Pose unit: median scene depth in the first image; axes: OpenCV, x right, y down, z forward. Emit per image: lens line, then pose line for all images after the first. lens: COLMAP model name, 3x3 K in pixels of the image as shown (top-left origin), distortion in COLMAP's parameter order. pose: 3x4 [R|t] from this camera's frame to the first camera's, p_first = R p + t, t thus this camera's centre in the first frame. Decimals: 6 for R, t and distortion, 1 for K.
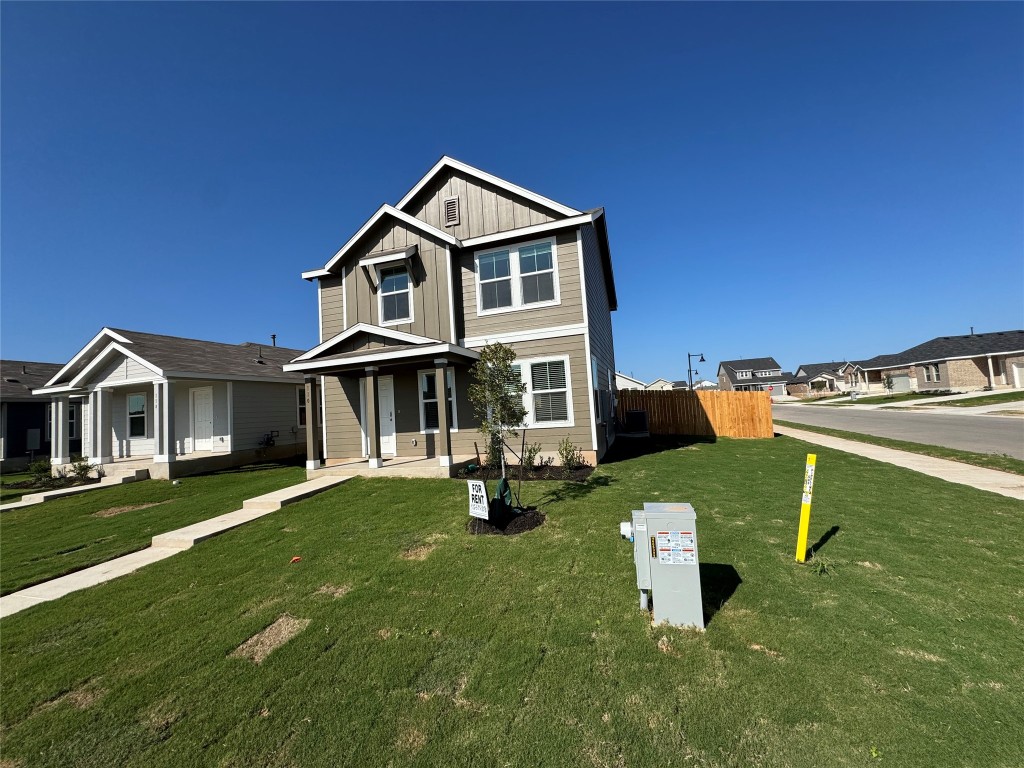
lens RADIAL K [[408.9, 0, 511.7], [0, 408.9, 383.1], [0, 0, 1]] dist [-0.003182, -0.000263]
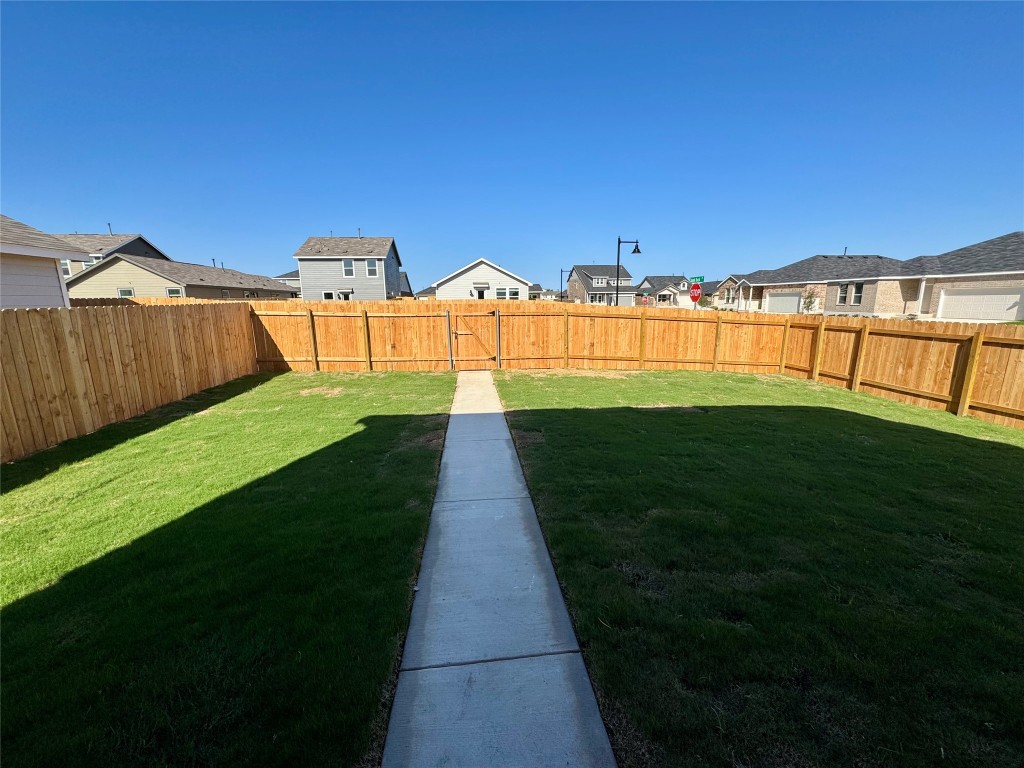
lens RADIAL K [[408.9, 0, 511.4], [0, 408.9, 384.1], [0, 0, 1]] dist [-0.003182, -0.000263]
pose [[0.922158, -0.023660, 0.386089, 0.029594], [-0.071853, 0.970278, 0.231078, 0.008233], [-0.380081, -0.240832, 0.893050, 0.335572]]
